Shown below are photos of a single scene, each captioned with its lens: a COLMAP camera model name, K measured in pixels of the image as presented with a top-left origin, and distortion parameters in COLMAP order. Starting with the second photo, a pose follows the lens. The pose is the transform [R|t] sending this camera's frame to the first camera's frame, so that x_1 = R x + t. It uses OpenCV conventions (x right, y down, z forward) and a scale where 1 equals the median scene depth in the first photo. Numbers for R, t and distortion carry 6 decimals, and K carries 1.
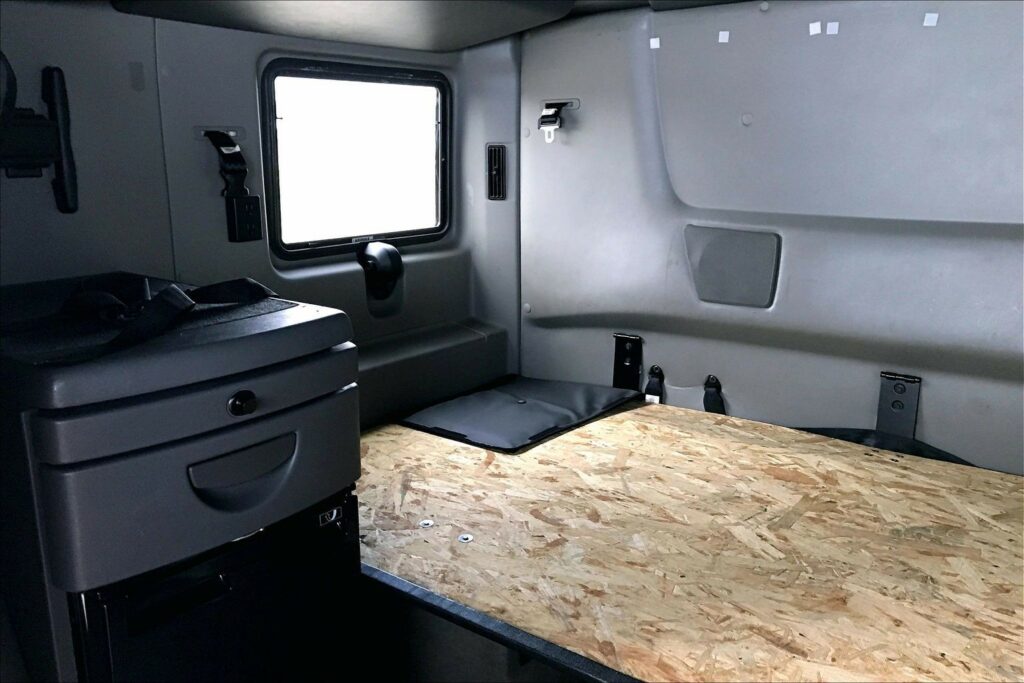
lens RADIAL K [[826.8, 0, 512.0], [0, 826.8, 341.5], [0, 0, 1]] dist [0.047994, -0.051878]
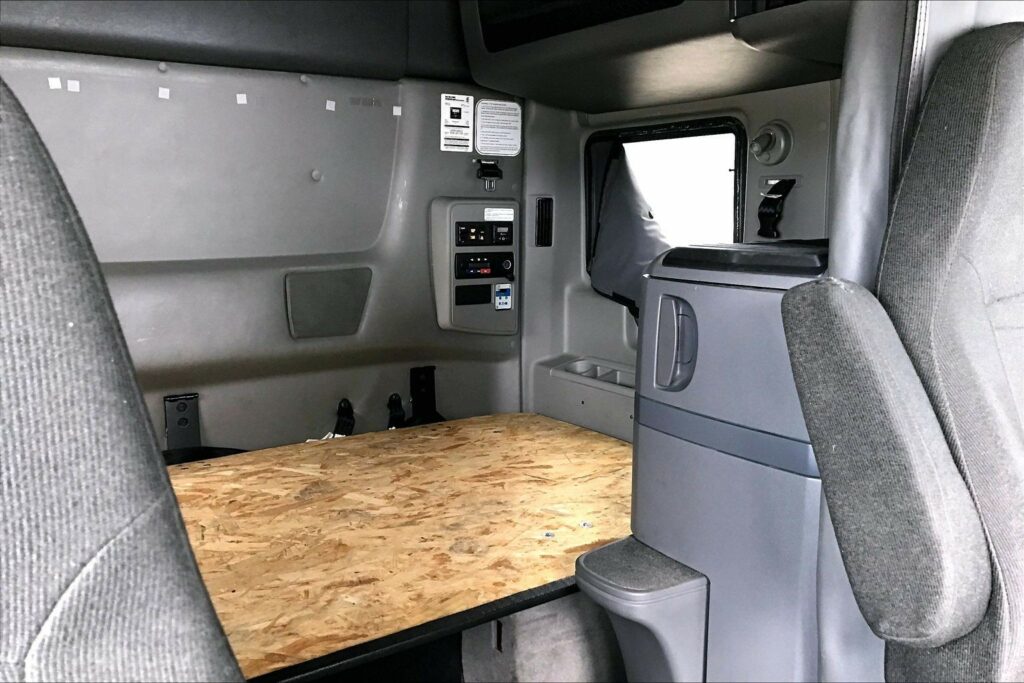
lens RADIAL K [[826.8, 0, 512.0], [0, 826.8, 341.5], [0, 0, 1]] dist [0.047994, -0.051878]
pose [[0.313325, -0.150850, 0.937588, -0.581132], [0.211991, 0.973499, 0.085785, -0.042767], [-0.925682, 0.171881, 0.337000, 0.229491]]
